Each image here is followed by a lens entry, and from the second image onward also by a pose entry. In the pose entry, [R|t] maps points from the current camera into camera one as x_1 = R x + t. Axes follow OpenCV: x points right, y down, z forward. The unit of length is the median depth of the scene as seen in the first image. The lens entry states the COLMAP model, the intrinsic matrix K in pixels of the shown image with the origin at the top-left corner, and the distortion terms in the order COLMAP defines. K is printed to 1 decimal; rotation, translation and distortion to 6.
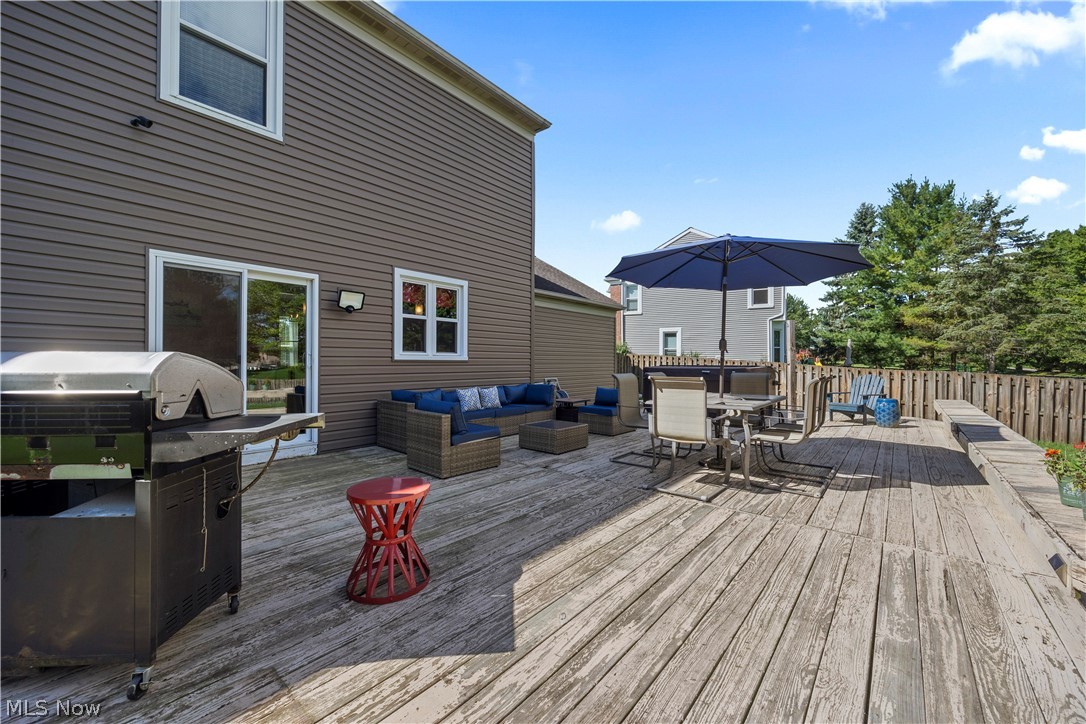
lens RADIAL K [[427.6, 0, 543.0], [0, 427.6, 362.0], [0, 0, 1]] dist [-0.001022, -0.000388]
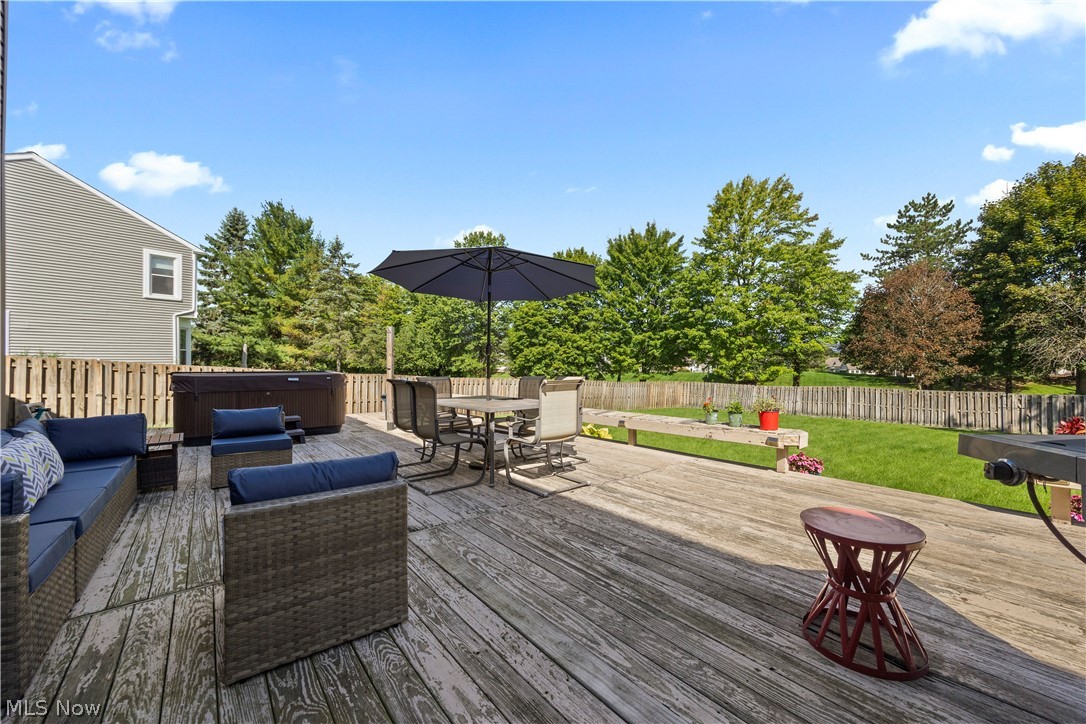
lens RADIAL K [[427.6, 0, 543.0], [0, 427.6, 362.0], [0, 0, 1]] dist [-0.001022, -0.000388]
pose [[0.167179, 0.009218, 0.985884, -0.679032], [0.003658, 0.999944, -0.009970, 0.000949], [-0.985920, 0.005274, 0.167135, 0.792483]]
